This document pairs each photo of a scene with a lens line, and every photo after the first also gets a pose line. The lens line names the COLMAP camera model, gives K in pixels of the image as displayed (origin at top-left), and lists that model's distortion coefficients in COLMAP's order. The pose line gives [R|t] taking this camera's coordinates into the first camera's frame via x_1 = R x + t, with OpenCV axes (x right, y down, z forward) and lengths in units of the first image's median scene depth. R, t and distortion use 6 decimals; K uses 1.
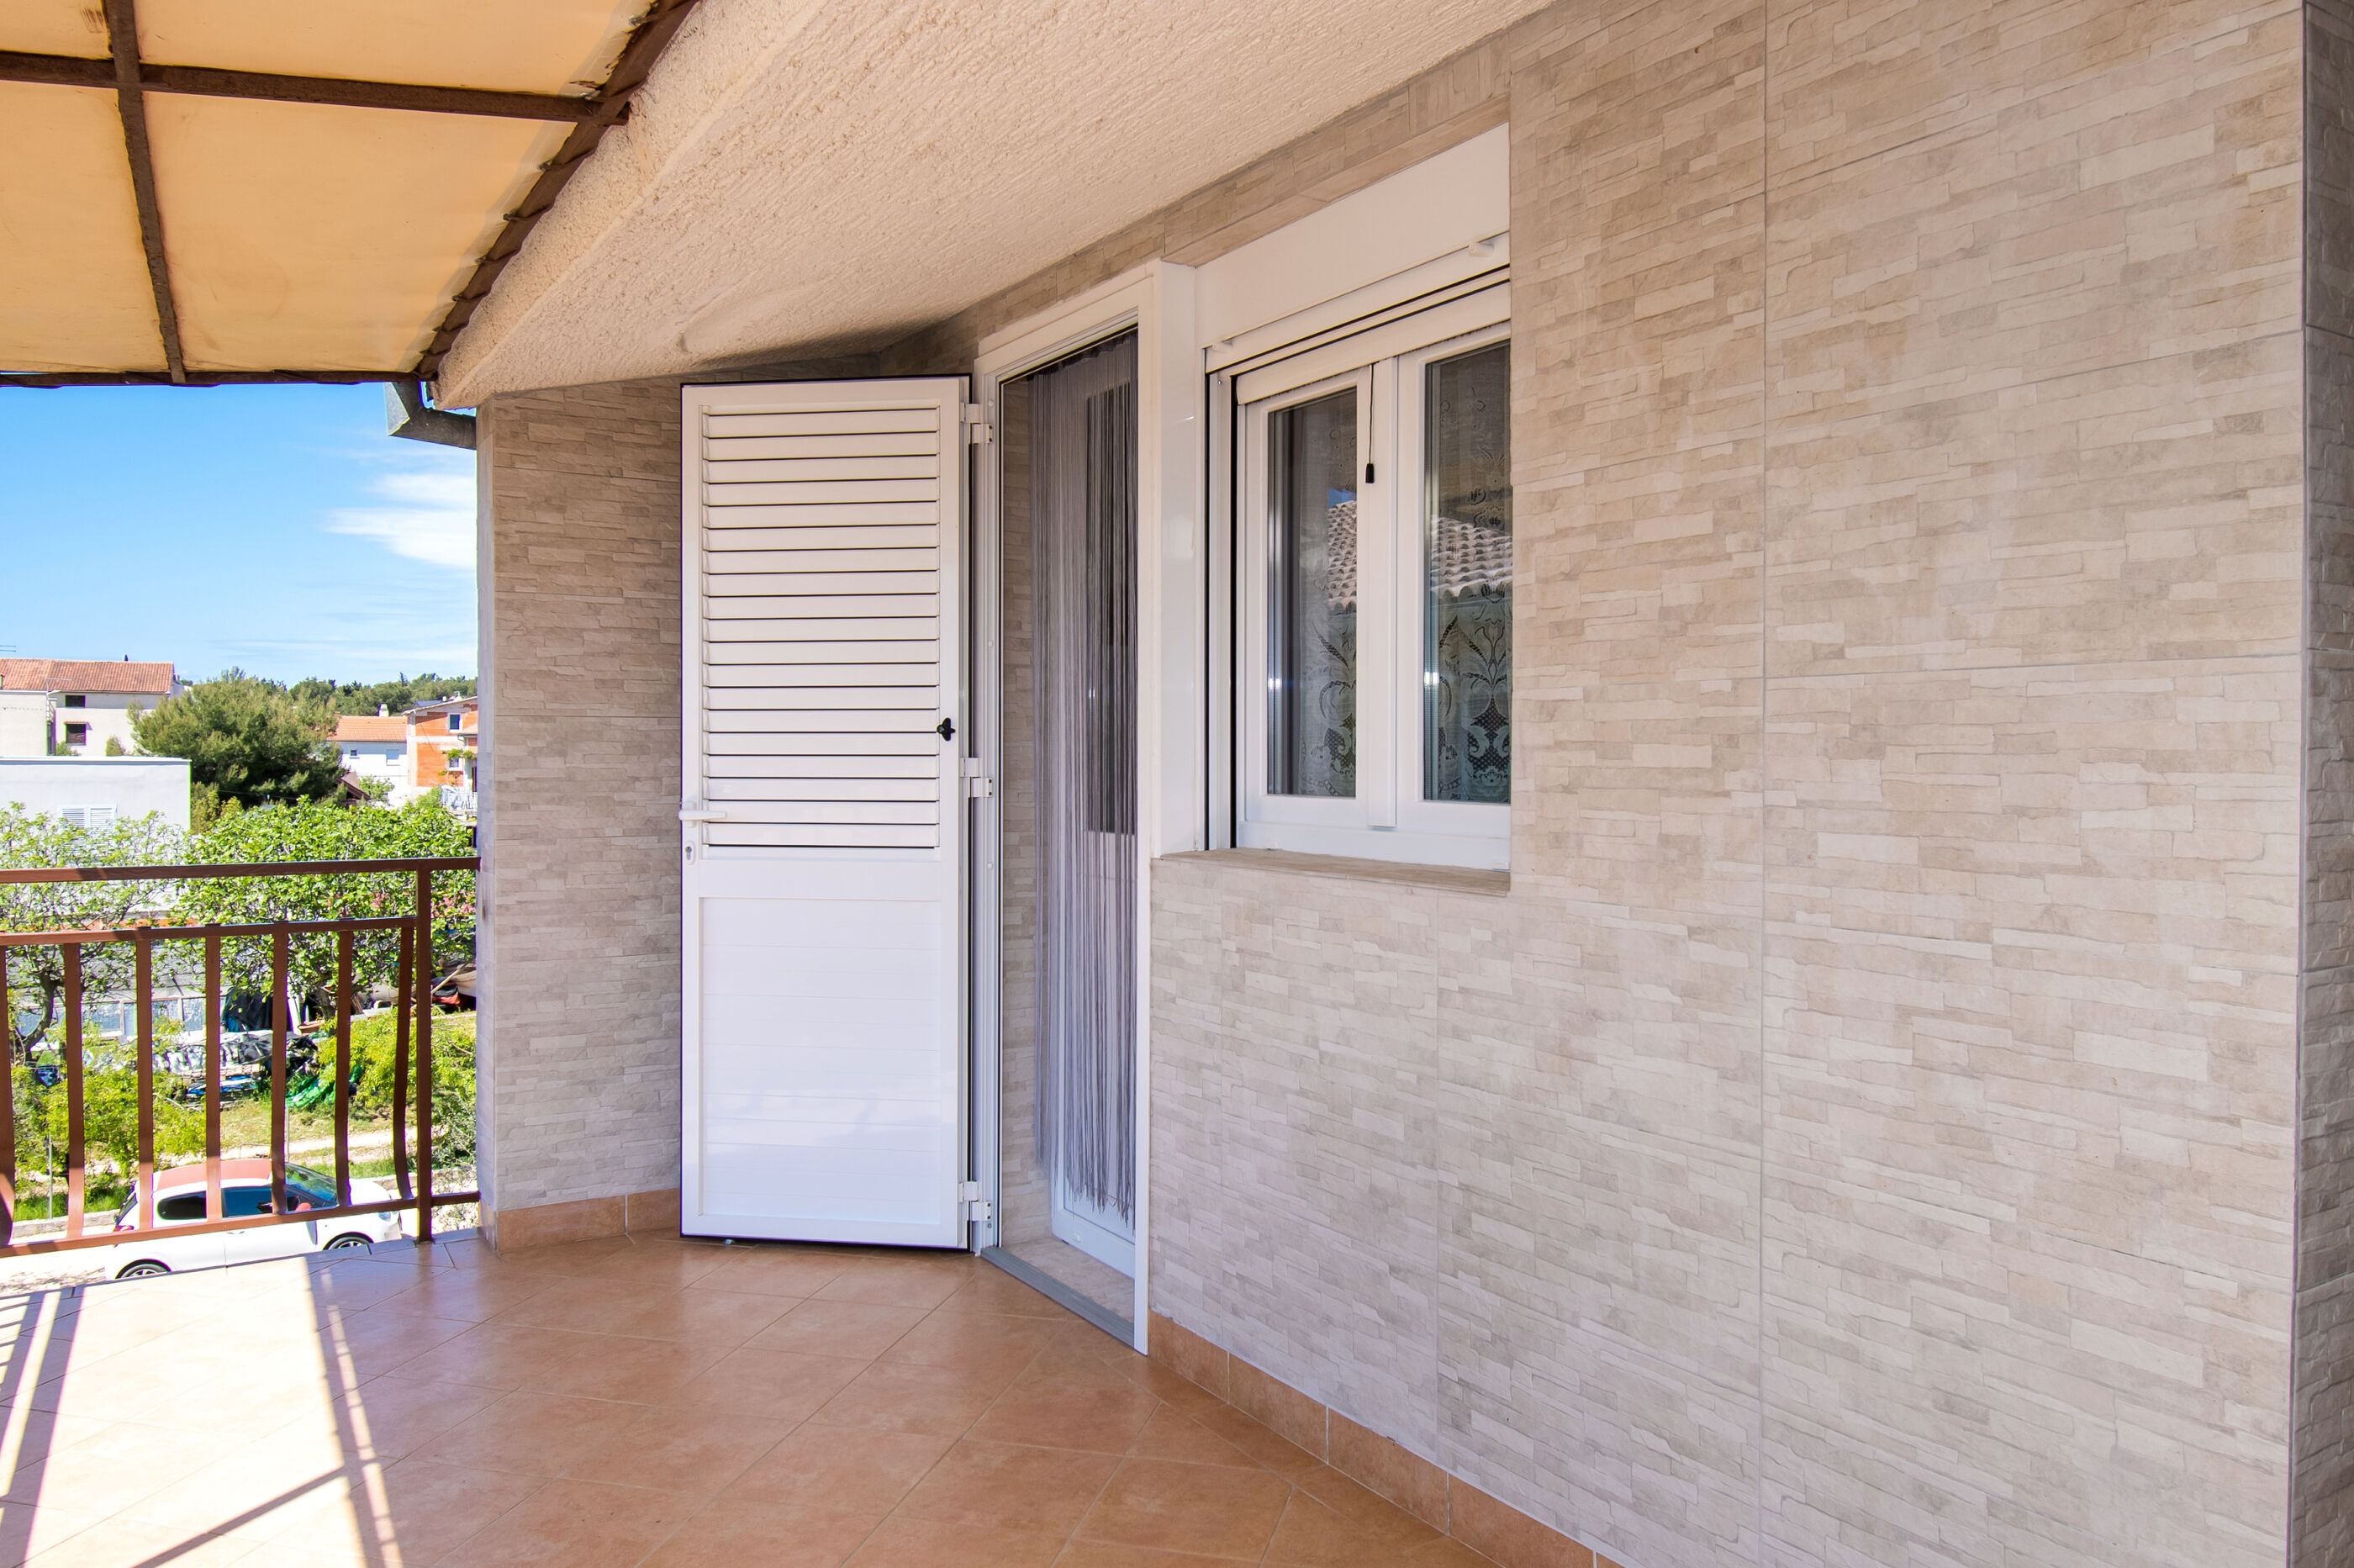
lens RADIAL K [[1636.7, 0, 1186.9], [0, 1636.7, 771.6], [0, 0, 1]] dist [0.001083, -0.010498]
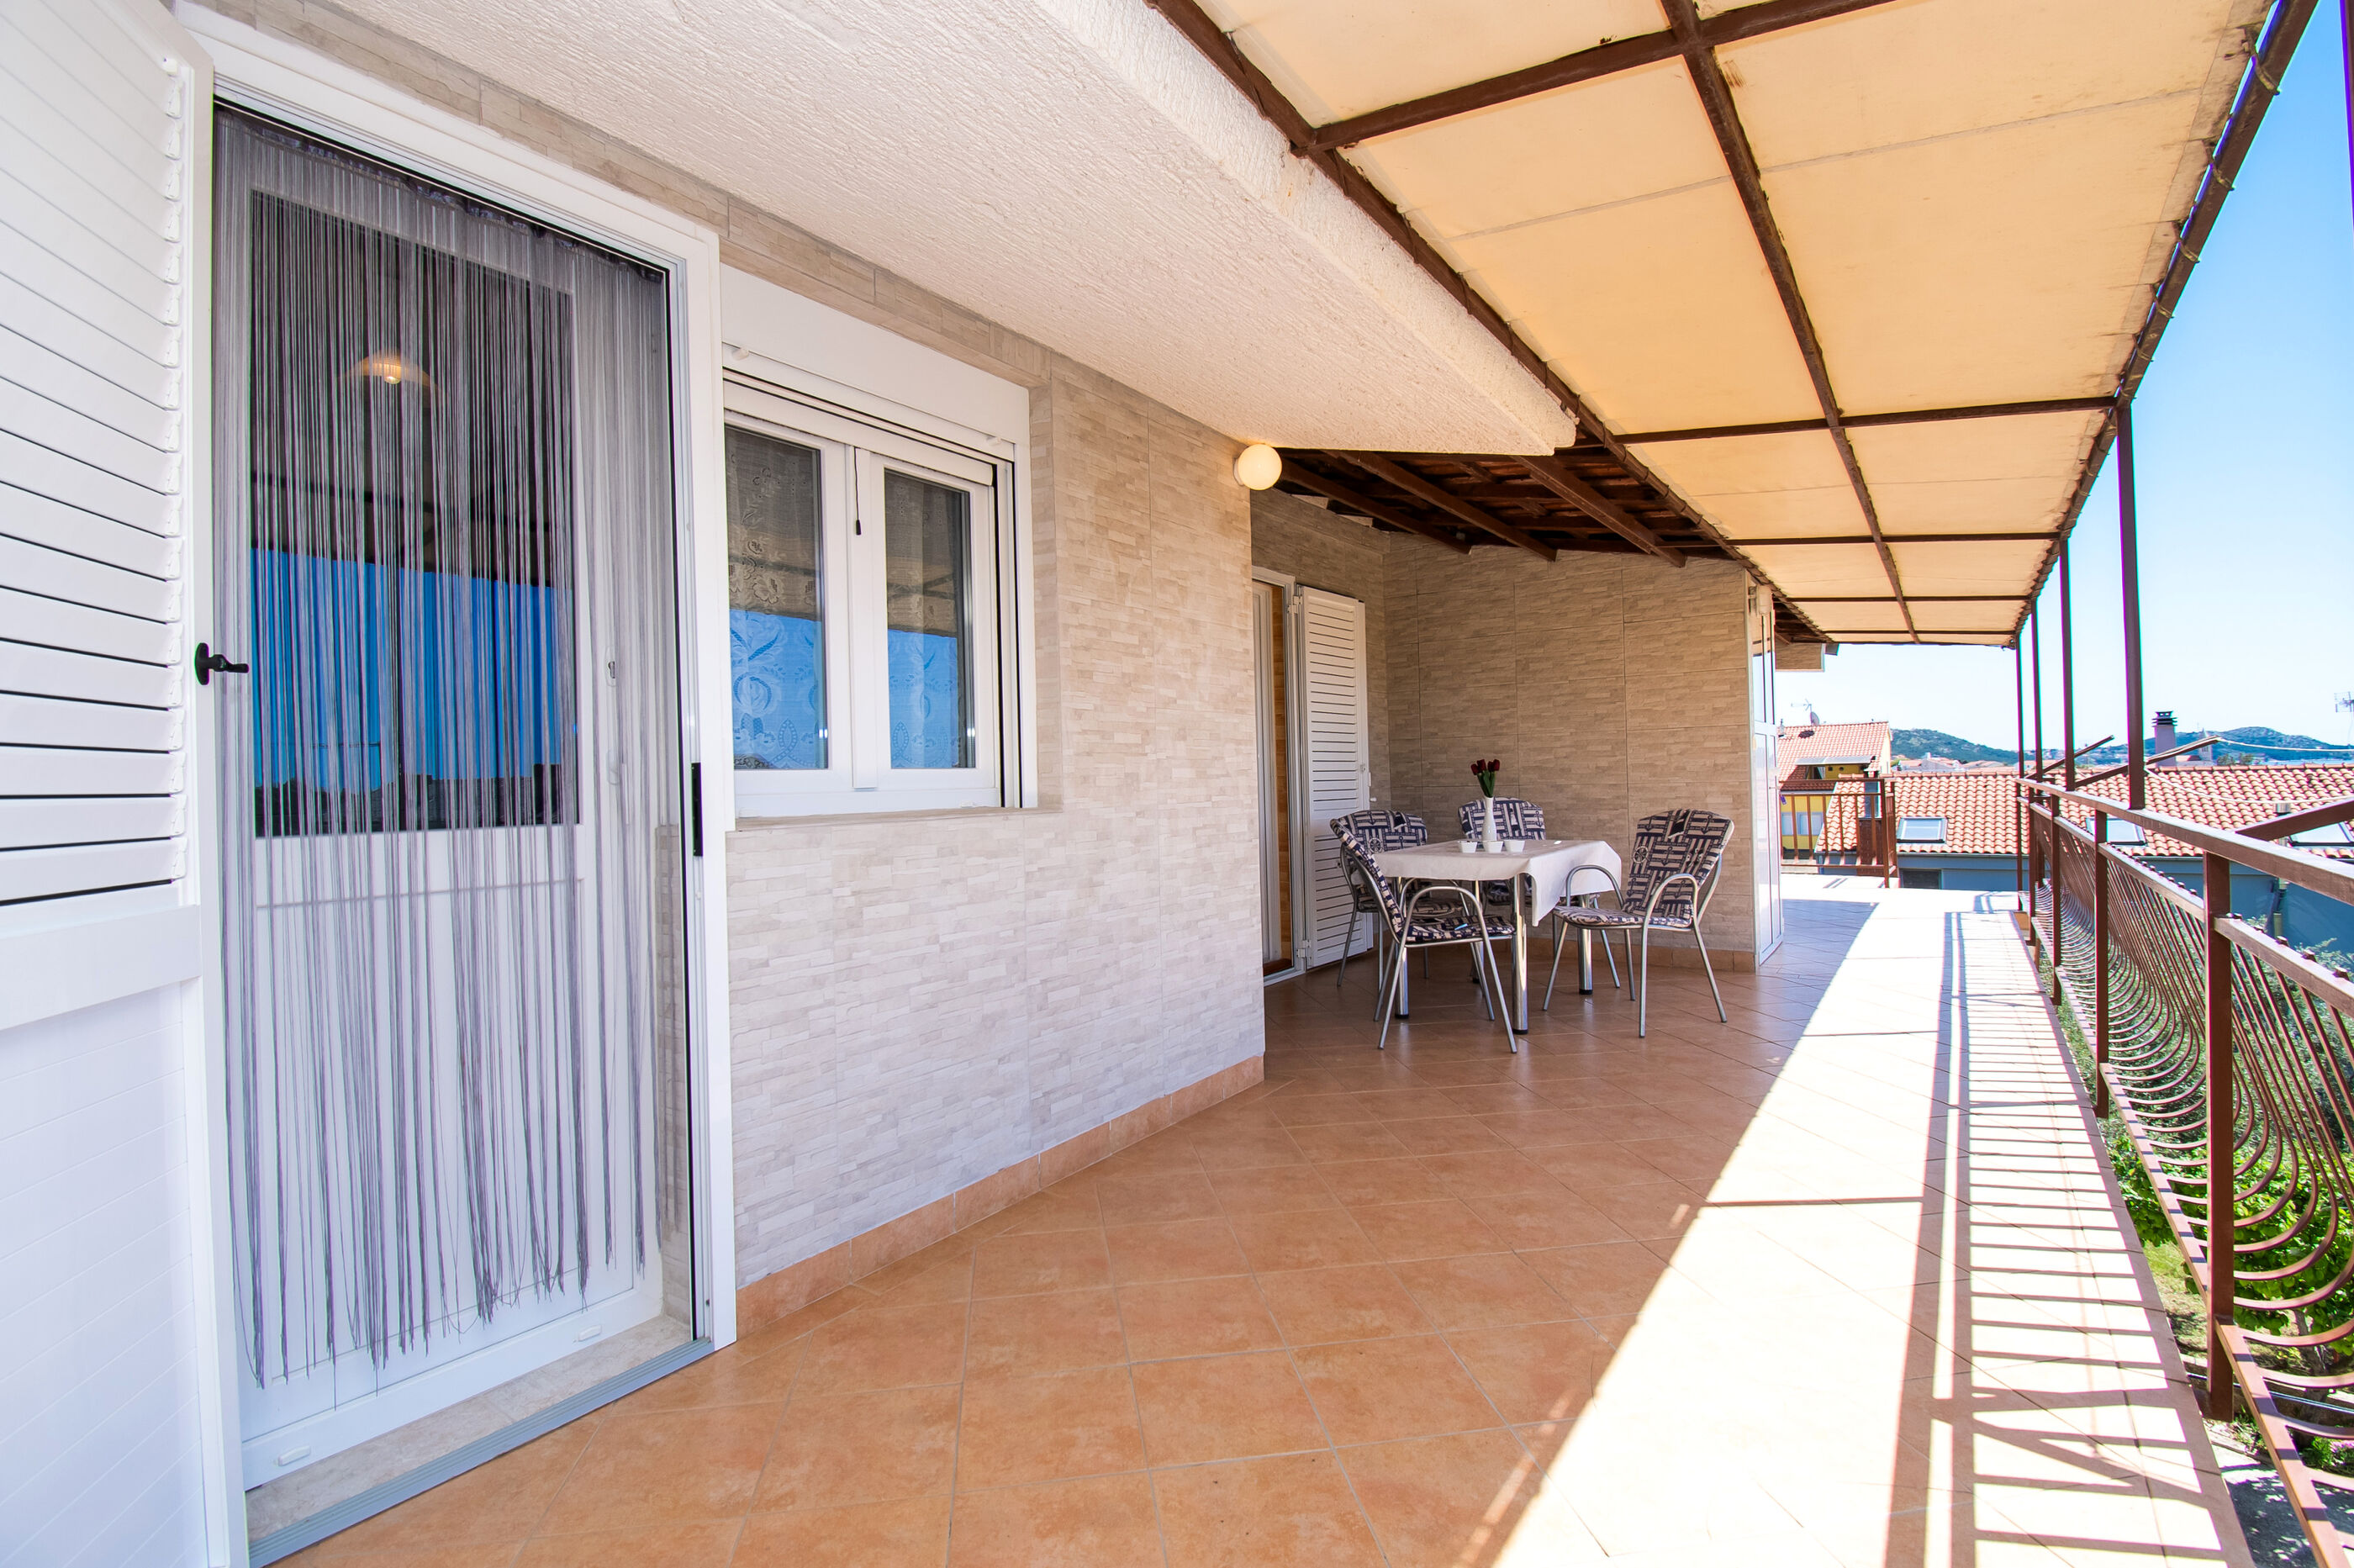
lens RADIAL K [[1041.9, 0, 1188.0], [0, 1041.9, 778.4], [0, 0, 1]] dist [0.009342, -0.017050]
pose [[-0.386220, 0.010822, 0.922343, -0.802030], [0.037854, 0.999275, 0.004126, 0.032337], [-0.921630, 0.036508, -0.386349, 1.109940]]
